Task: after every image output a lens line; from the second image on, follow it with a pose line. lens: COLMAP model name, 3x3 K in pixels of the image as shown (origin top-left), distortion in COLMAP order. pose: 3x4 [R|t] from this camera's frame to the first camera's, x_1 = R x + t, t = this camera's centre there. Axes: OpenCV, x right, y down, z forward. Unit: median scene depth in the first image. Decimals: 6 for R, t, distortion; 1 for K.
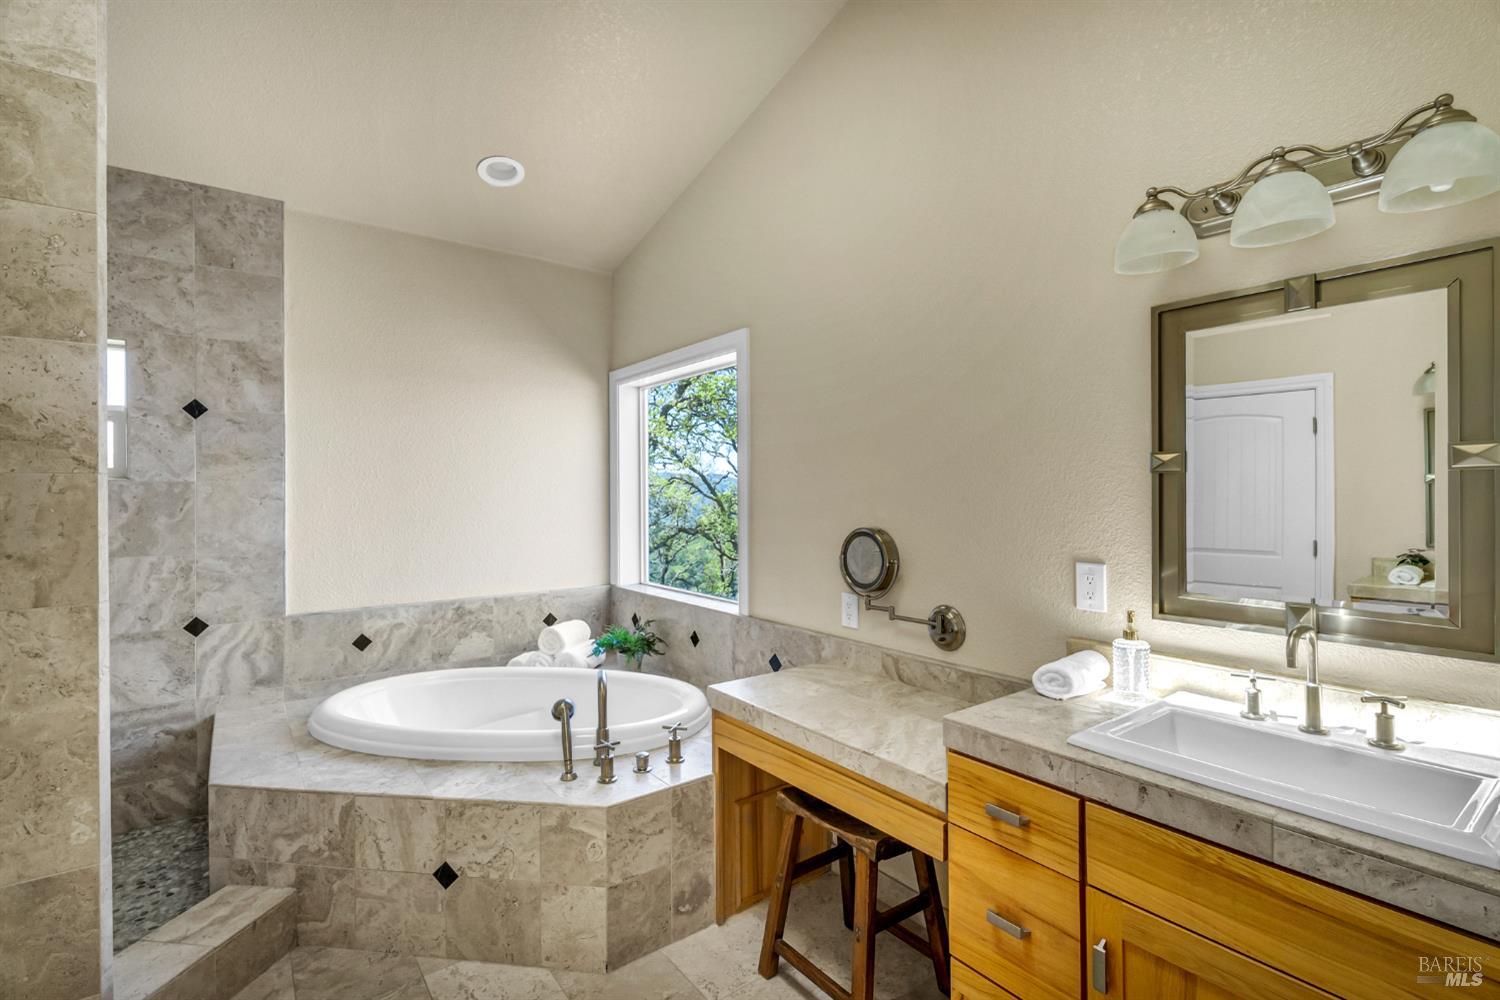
lens RADIAL K [[681.4, 0, 751.8], [0, 681.4, 493.6], [0, 0, 1]] dist [-0.001249, -0.000513]
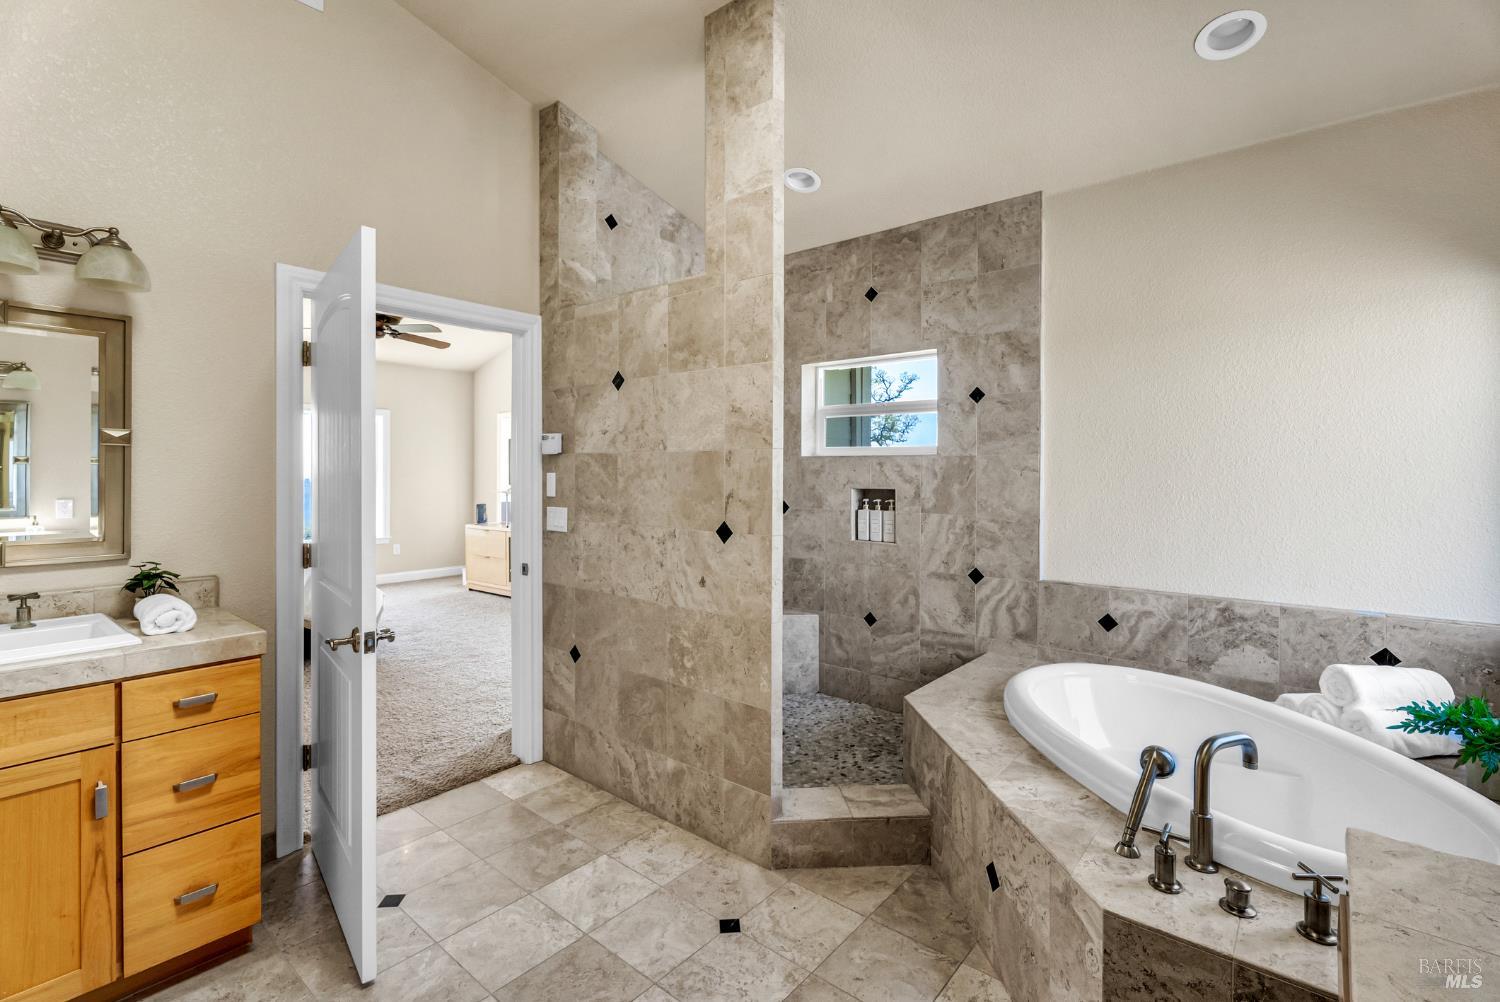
lens RADIAL K [[681.4, 0, 763.9], [0, 681.4, 478.6], [0, 0, 1]] dist [-0.001249, -0.000513]
pose [[0.230278, 0.016260, -0.972989, 0.265383], [-0.006780, 0.999863, 0.015104, 0.007371], [0.973101, 0.003118, 0.230356, 0.349605]]
